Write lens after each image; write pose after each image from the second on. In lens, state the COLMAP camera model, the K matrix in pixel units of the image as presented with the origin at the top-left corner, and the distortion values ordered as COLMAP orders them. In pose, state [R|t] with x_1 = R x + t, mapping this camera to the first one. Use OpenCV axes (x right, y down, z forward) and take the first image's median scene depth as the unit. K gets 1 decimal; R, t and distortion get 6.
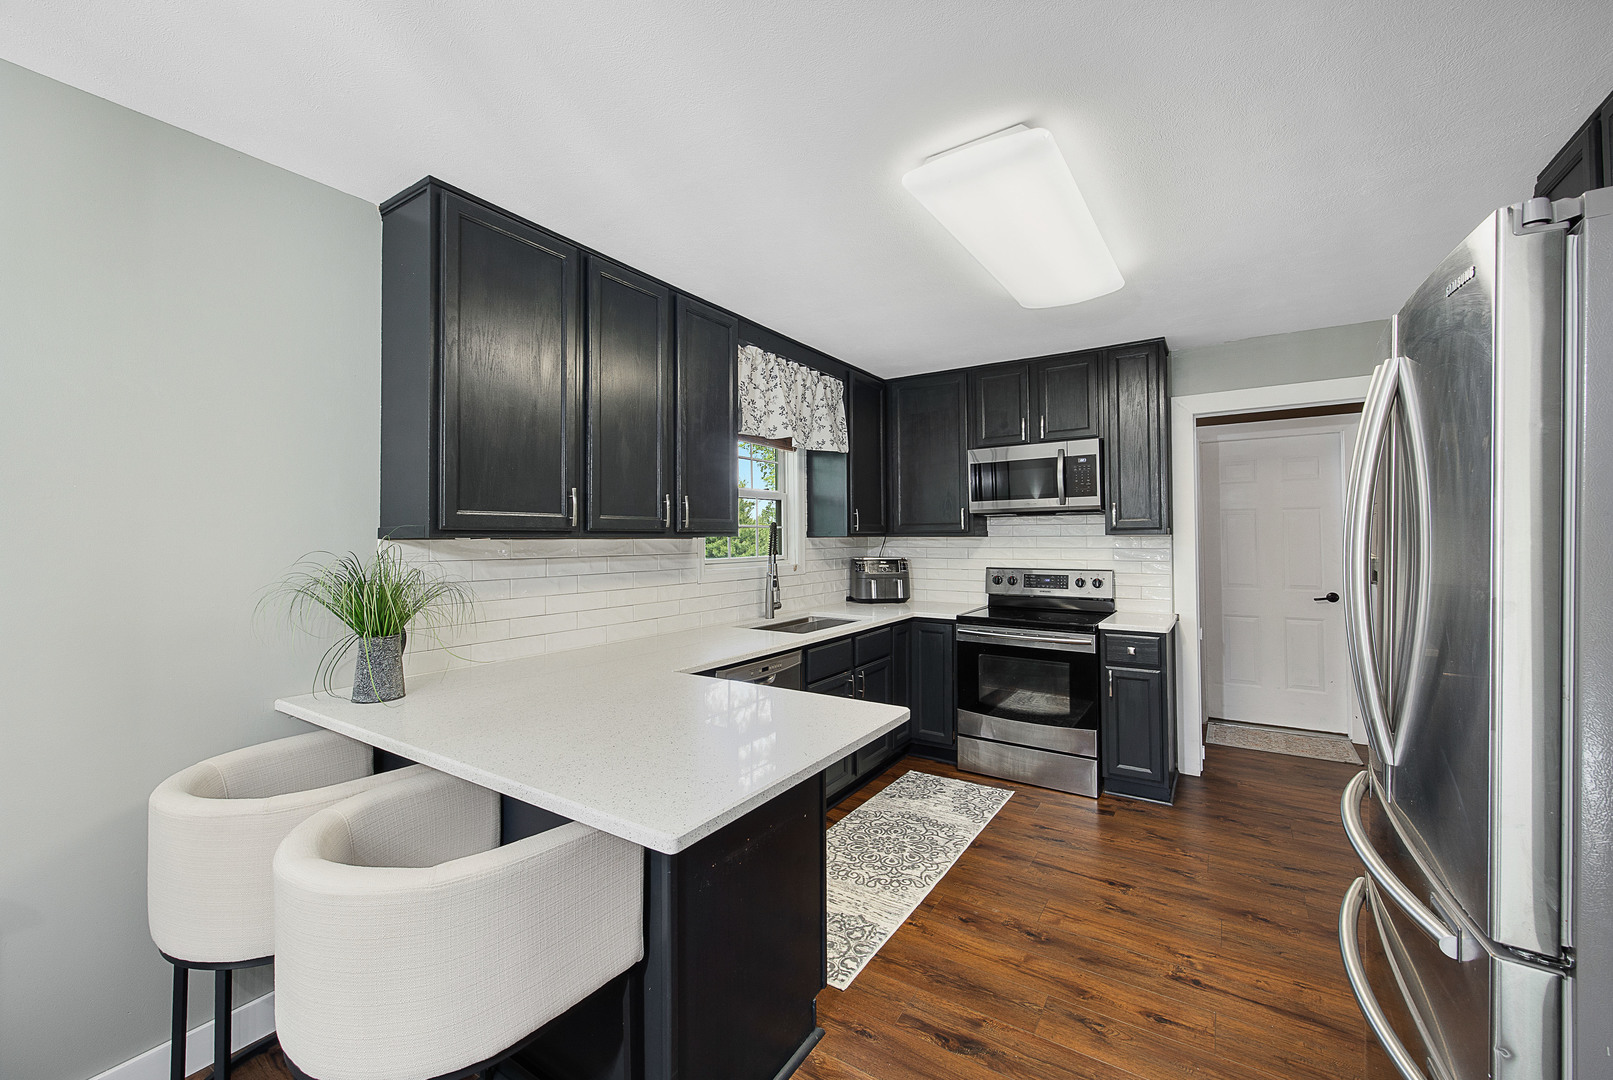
lens RADIAL K [[638.7, 0, 803.2], [0, 638.7, 526.3], [0, 0, 1]] dist [-0.009743, 0.001522]
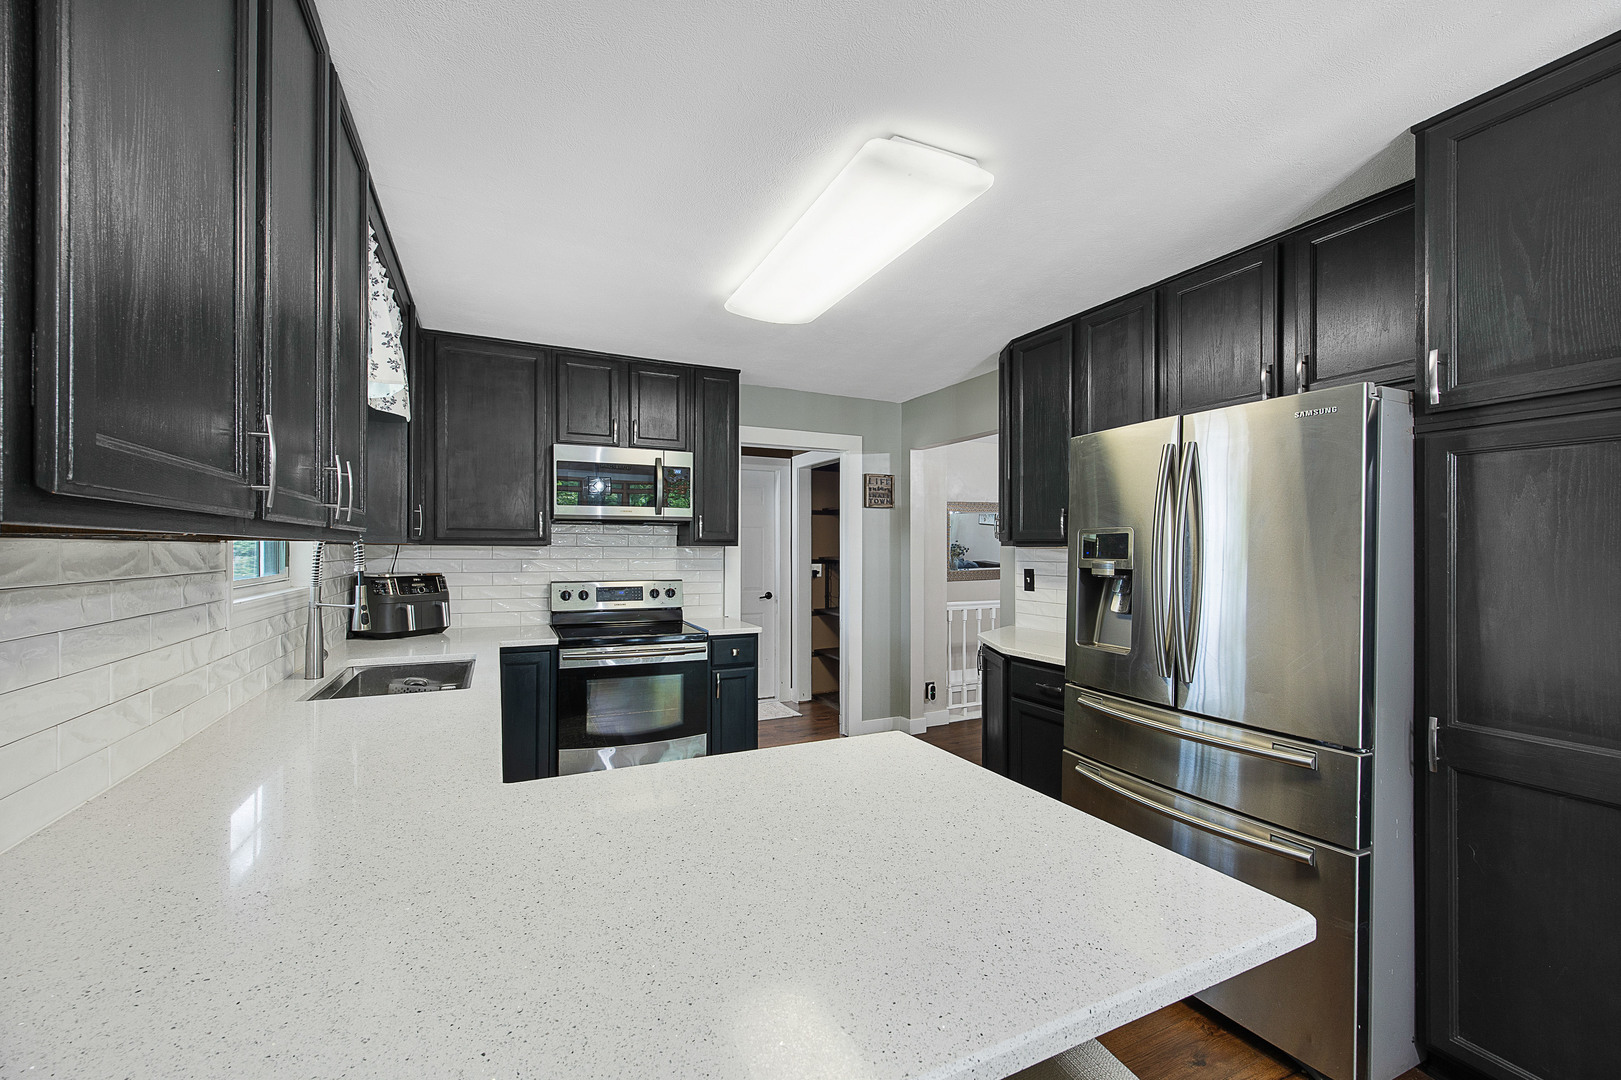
lens RADIAL K [[641.9, 0, 797.6], [0, 641.9, 553.1], [0, 0, 1]] dist [-0.009743, 0.001522]
pose [[0.528454, 0.002286, 0.848959, -0.327406], [-0.020403, 0.999742, 0.010008, 0.011665], [-0.848717, -0.022610, 0.528364, 0.303577]]
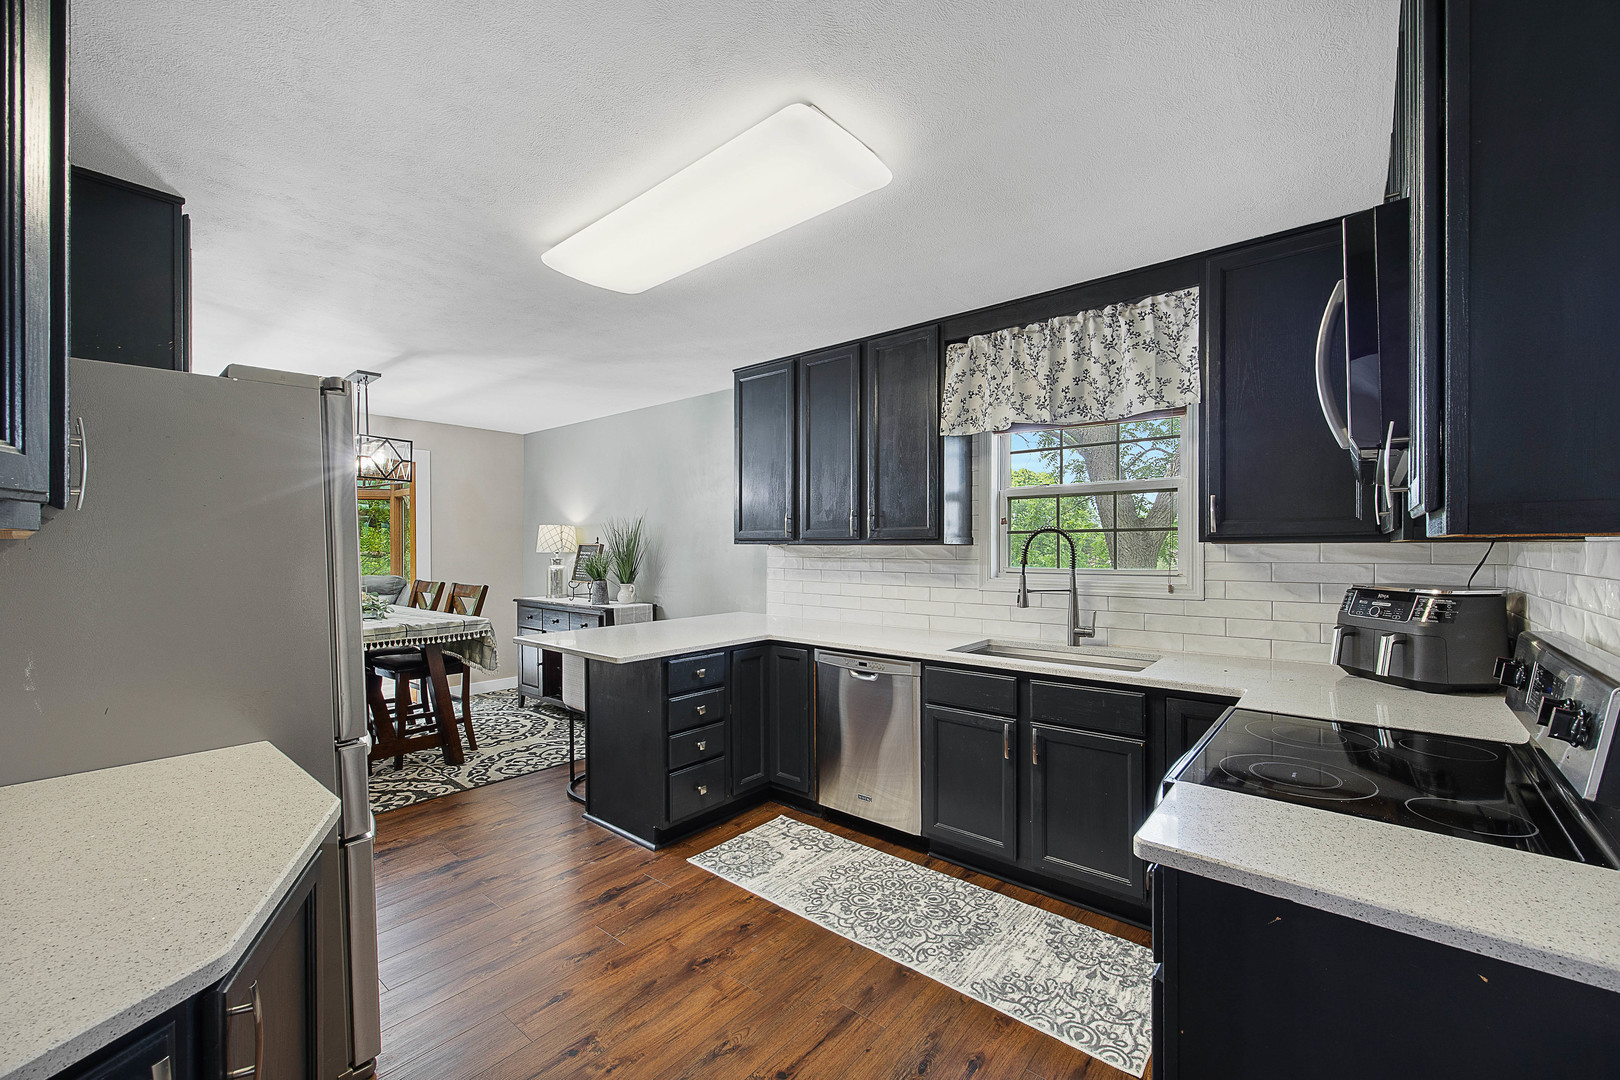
lens RADIAL K [[641.5, 0, 811.7], [0, 641.5, 550.6], [0, 0, 1]] dist [-0.009743, 0.001522]
pose [[-0.097610, 0.012258, -0.995149, 0.774630], [0.021646, 0.999714, 0.010191, 0.011195], [0.994989, -0.020547, -0.097847, 0.759133]]
